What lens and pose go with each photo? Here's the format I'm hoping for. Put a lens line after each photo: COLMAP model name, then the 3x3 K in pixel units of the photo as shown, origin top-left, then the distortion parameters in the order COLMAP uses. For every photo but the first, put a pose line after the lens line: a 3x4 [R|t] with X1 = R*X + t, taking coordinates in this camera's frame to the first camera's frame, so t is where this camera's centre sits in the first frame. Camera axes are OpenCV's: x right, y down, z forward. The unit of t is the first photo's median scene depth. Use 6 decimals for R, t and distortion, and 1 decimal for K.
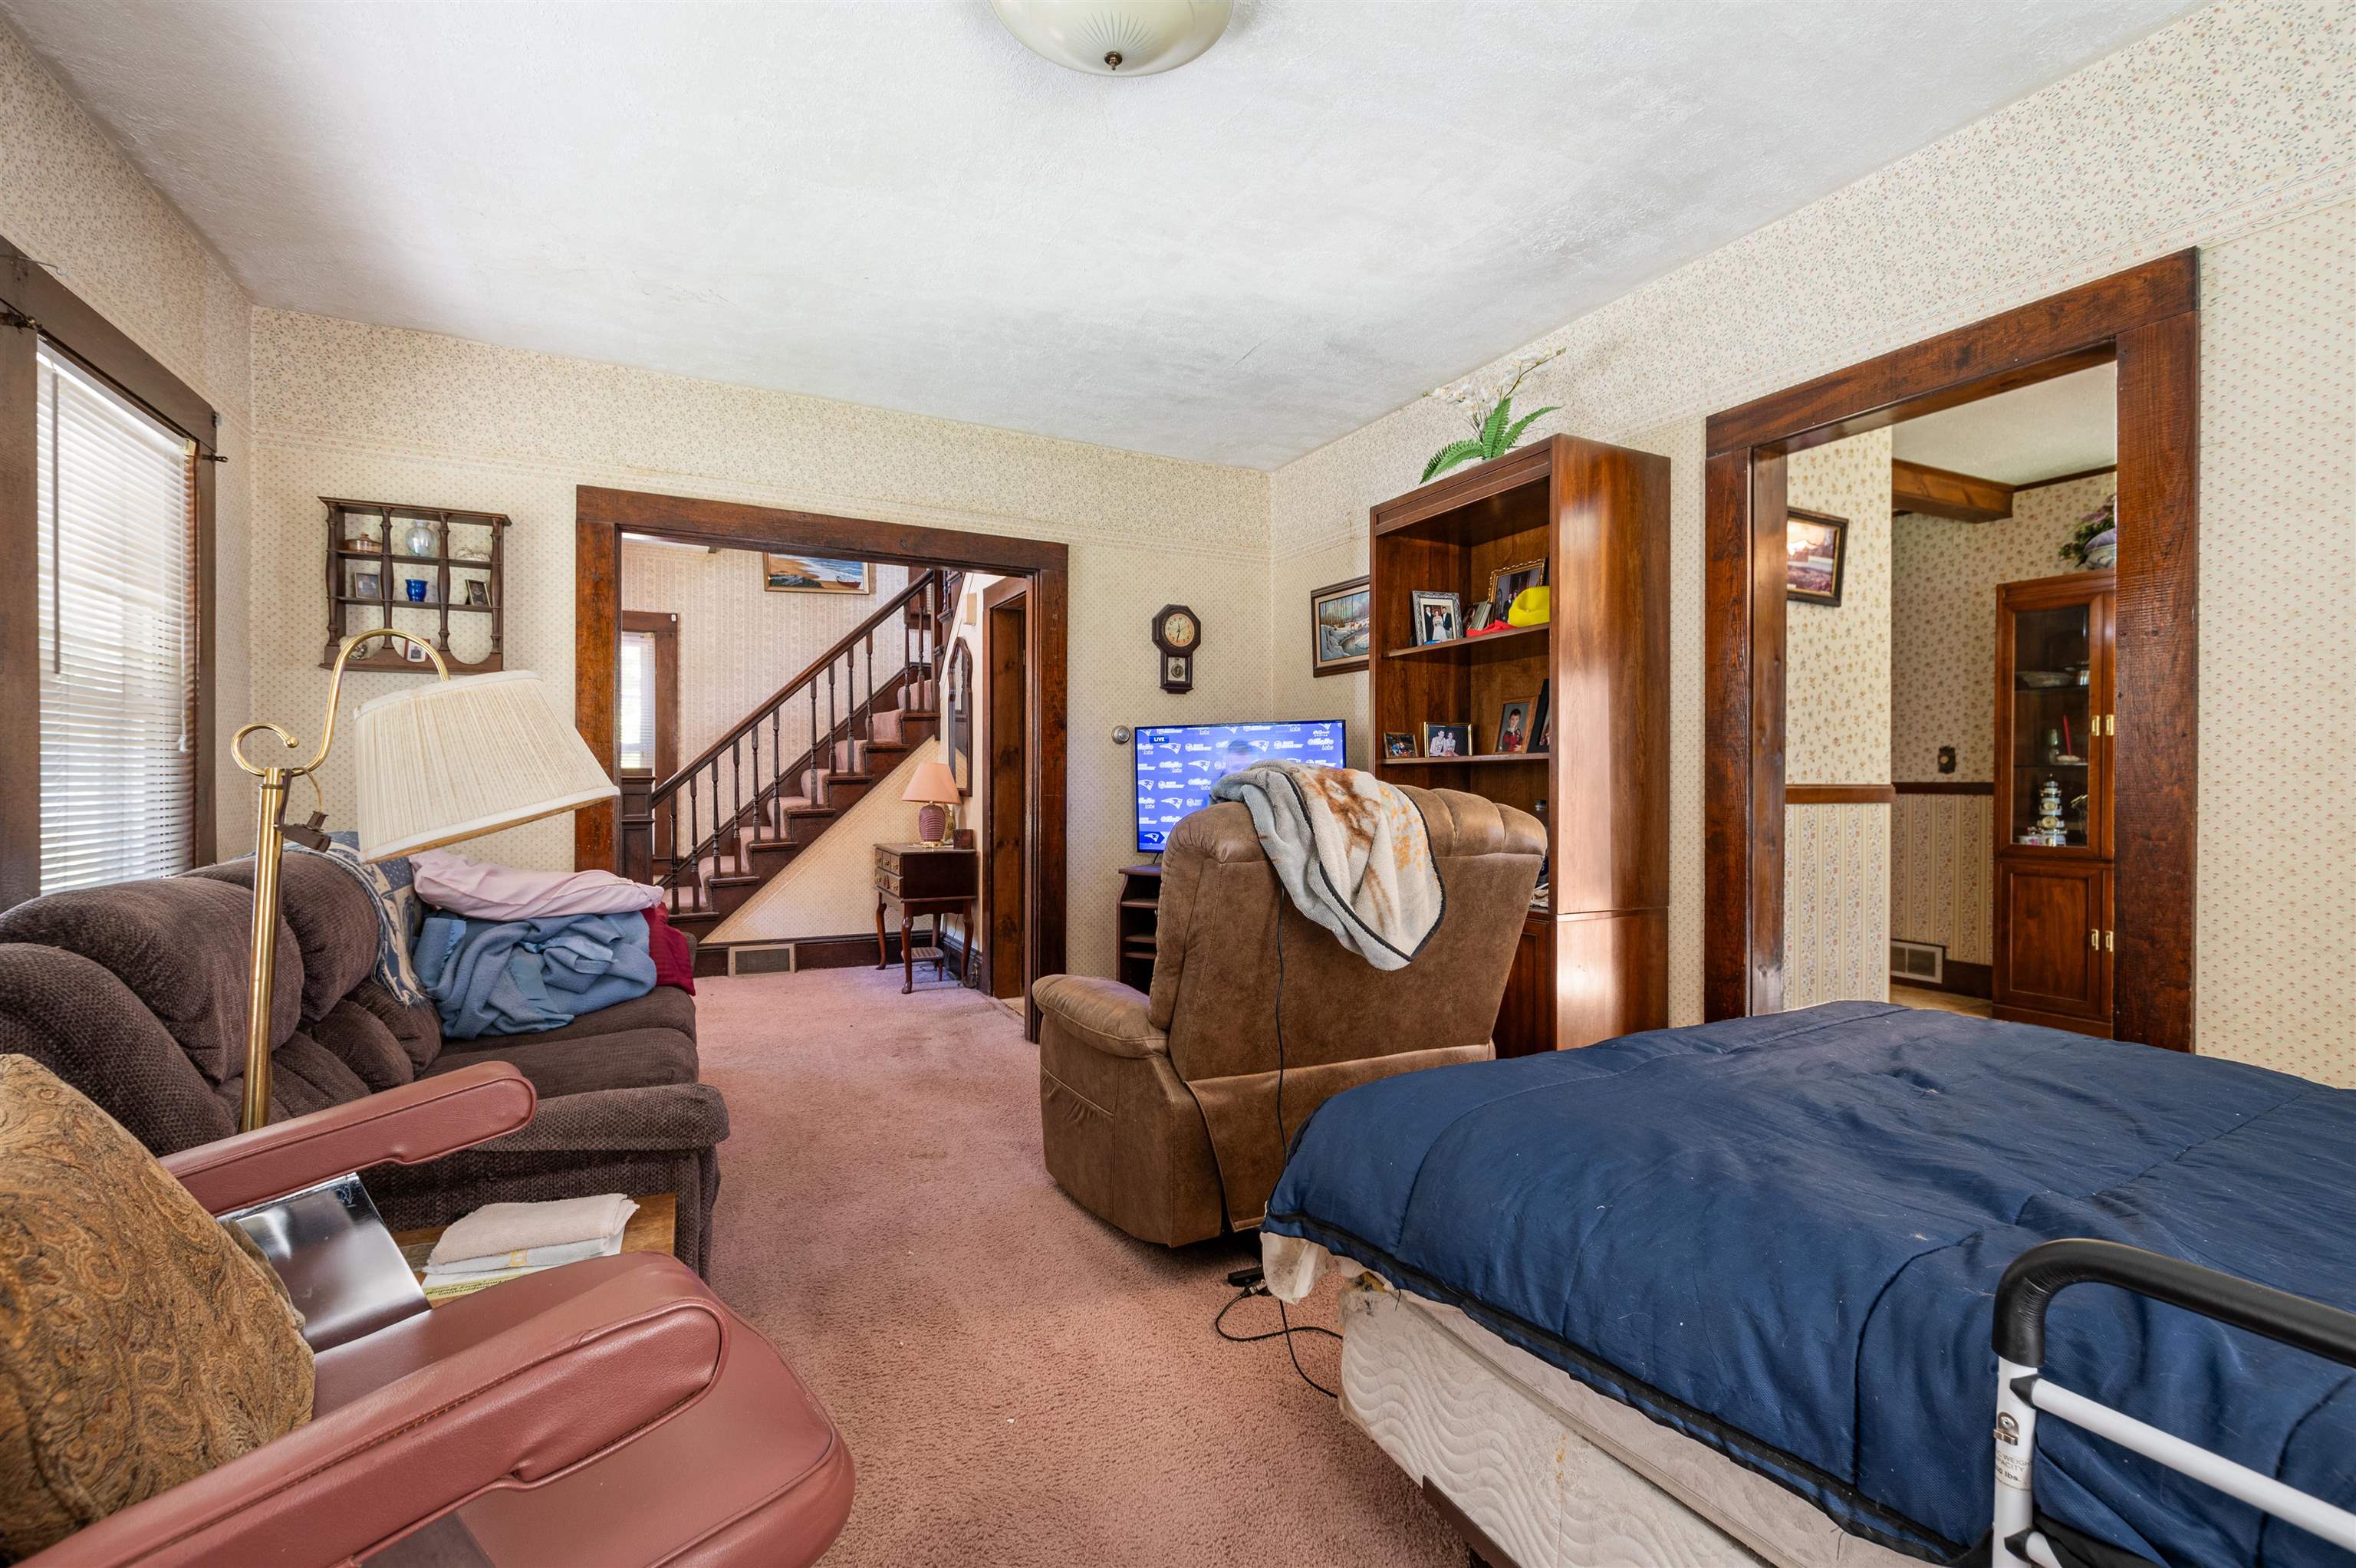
lens RADIAL K [[1034.2, 0, 1178.1], [0, 1034.2, 783.5], [0, 0, 1]] dist [0.000436, -0.000026]
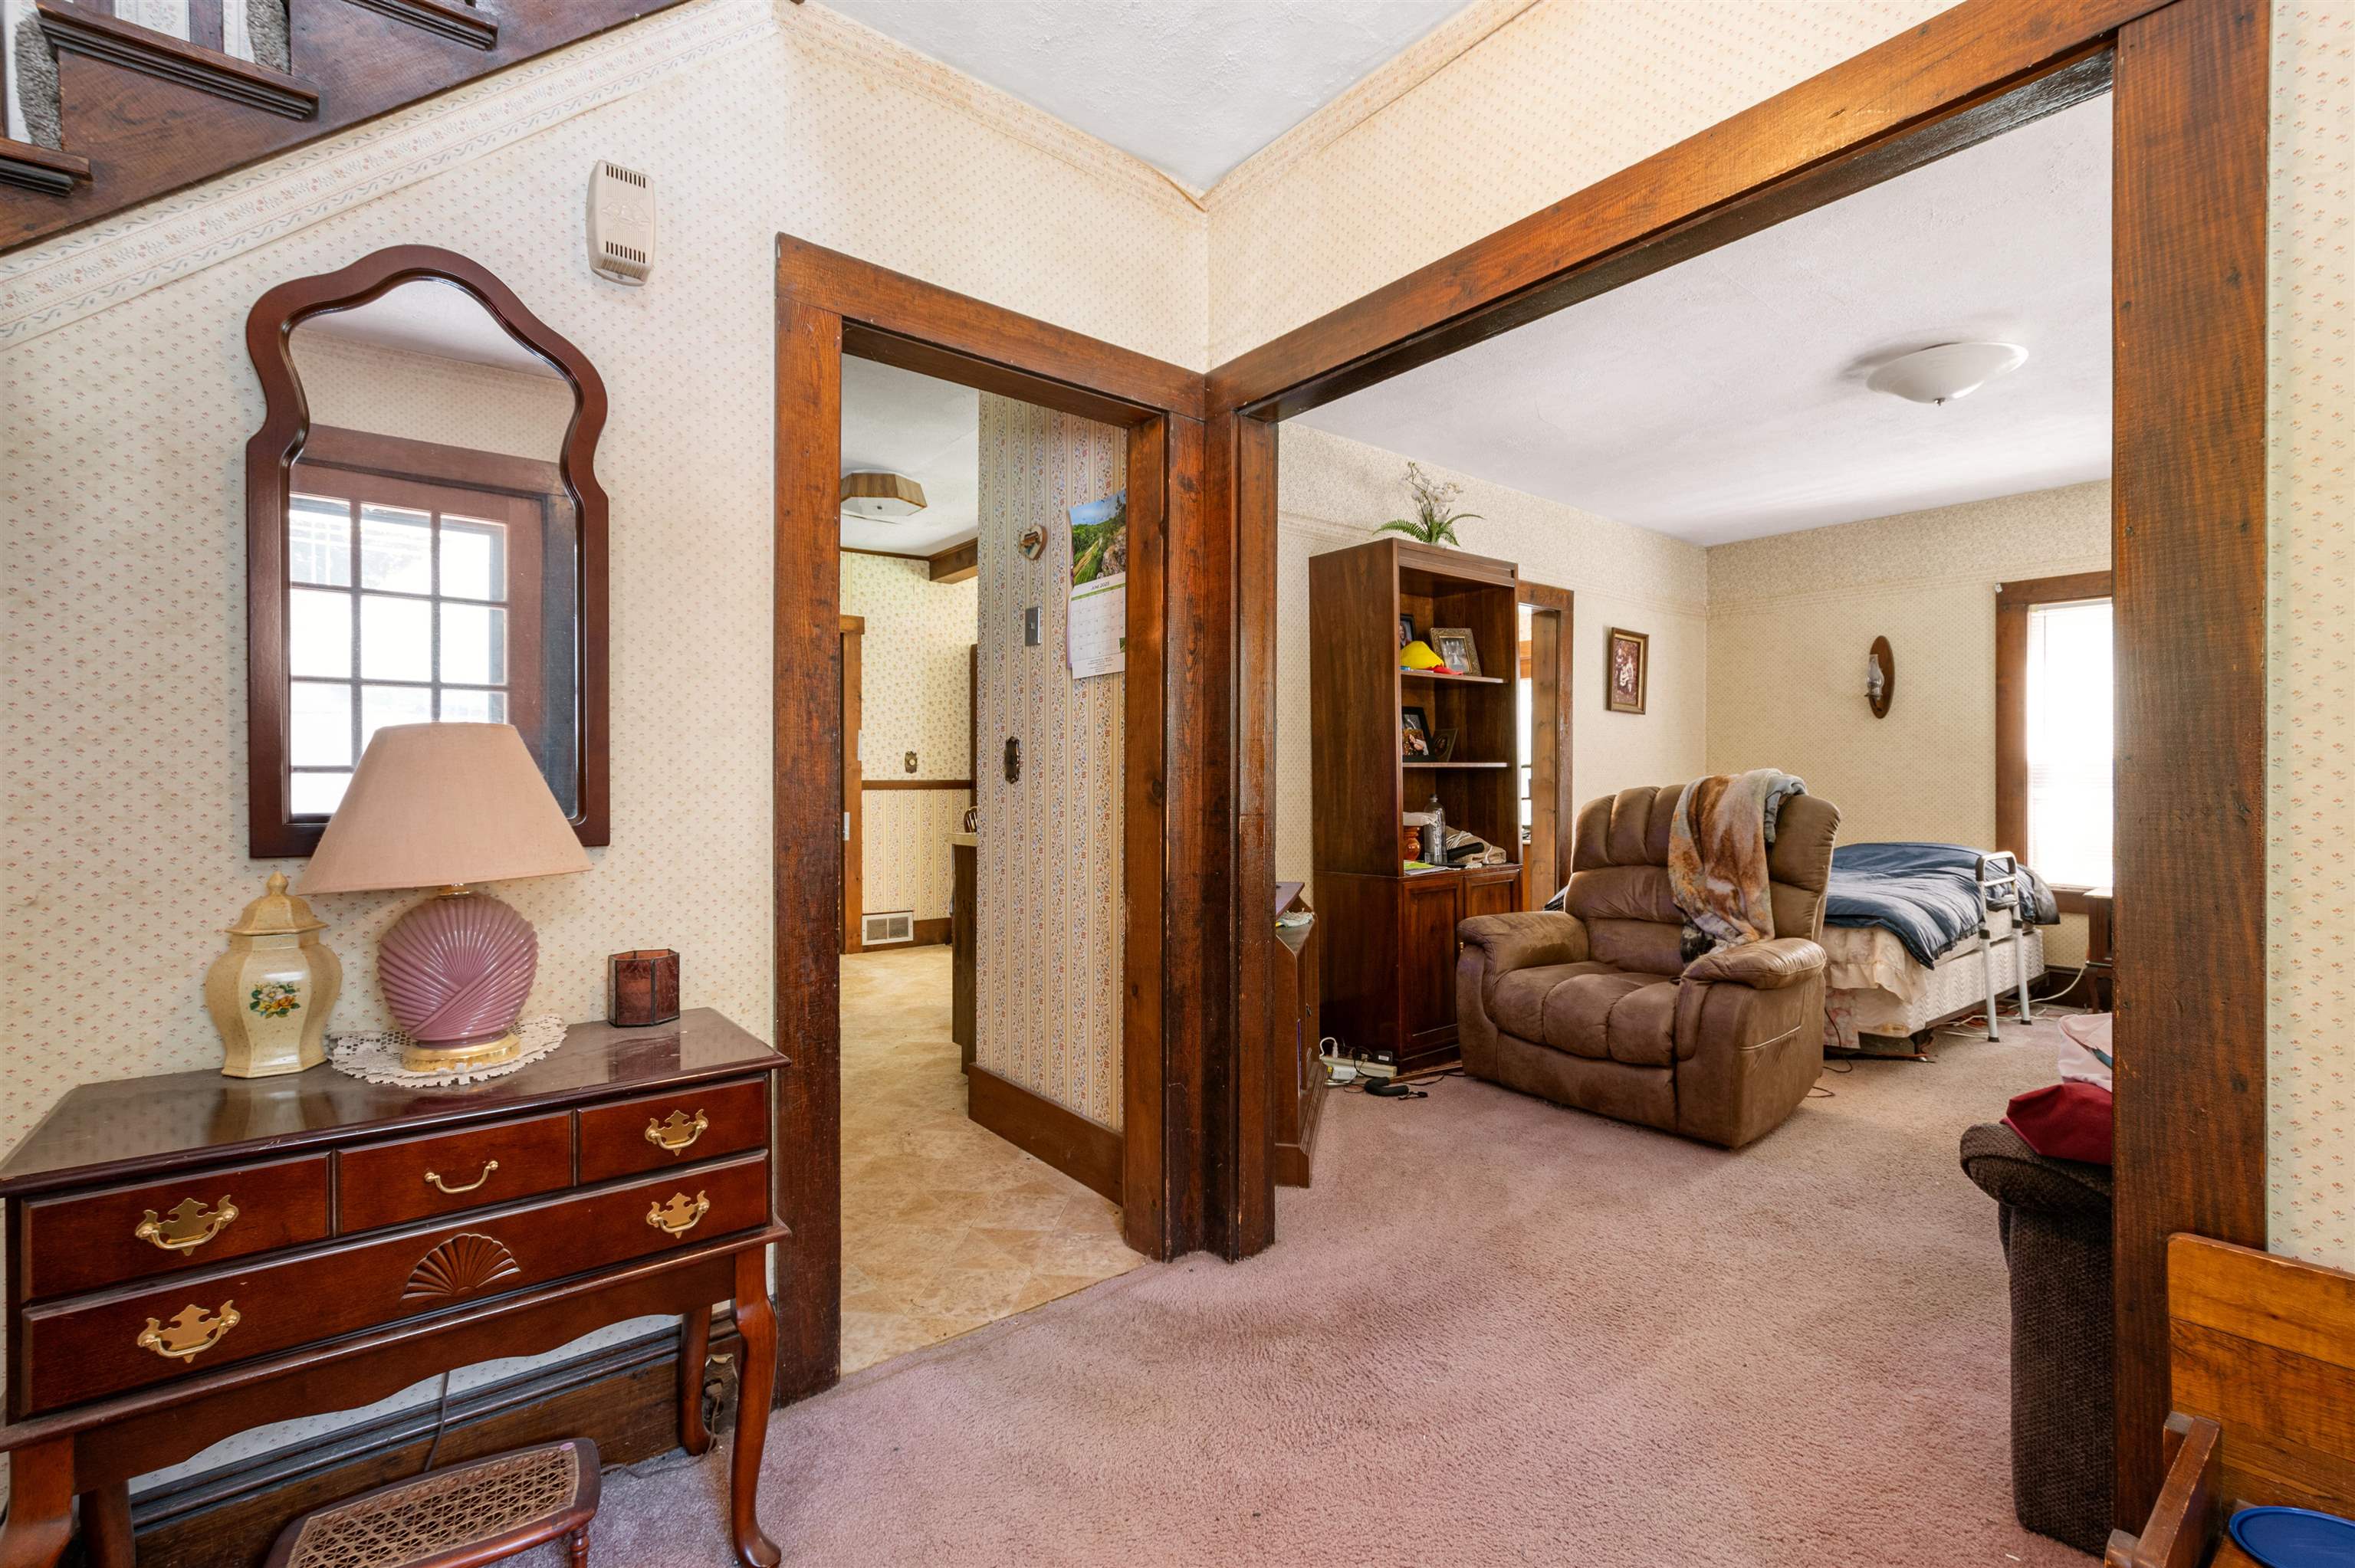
lens RADIAL K [[1033.7, 0, 1177.5], [0, 1033.7, 781.6], [0, 0, 1]] dist [0.000436, -0.000026]
pose [[-0.214995, -0.006380, 0.976594, -0.555392], [0.003757, 0.999966, 0.007360, -0.007691], [-0.976608, 0.005251, -0.214964, 0.954292]]
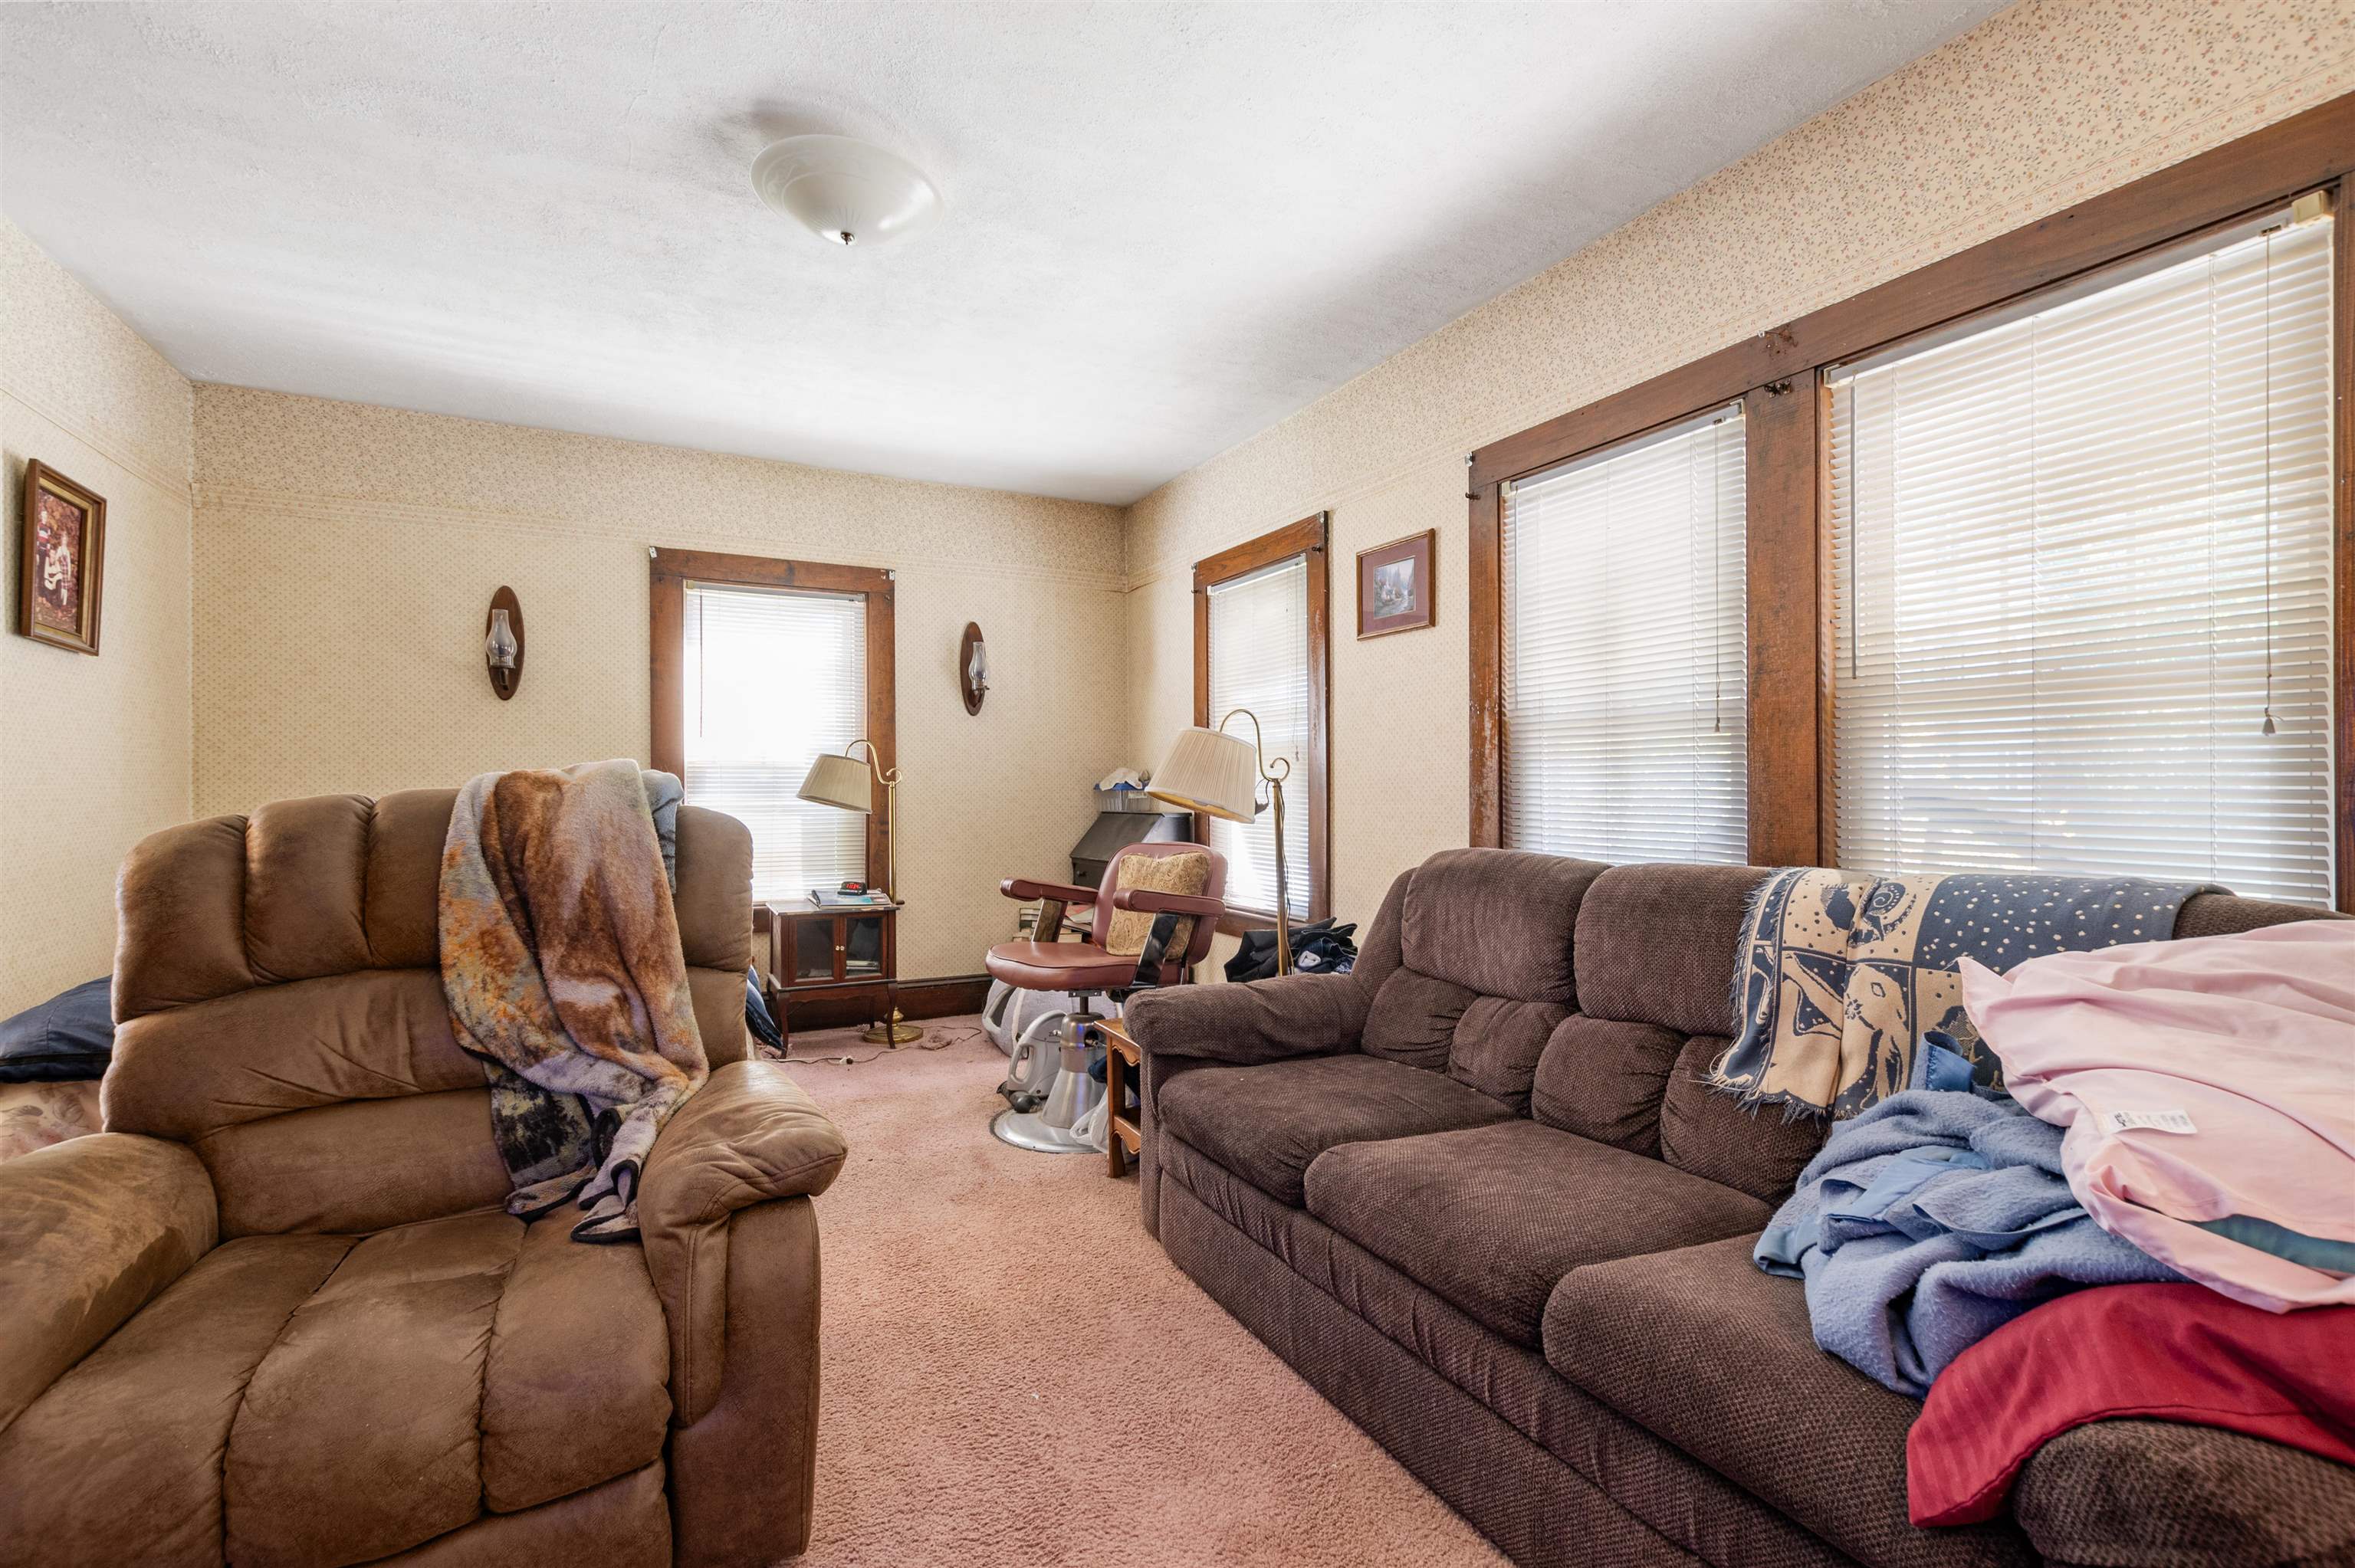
lens RADIAL K [[1033.7, 0, 1172.4], [0, 1033.7, 790.5], [0, 0, 1]] dist [0.000436, -0.000026]
pose [[-0.999756, -0.000758, -0.022072, -0.181258], [-0.000909, 0.999976, 0.006835, -0.001253], [0.022067, 0.006853, -0.999733, 0.811700]]
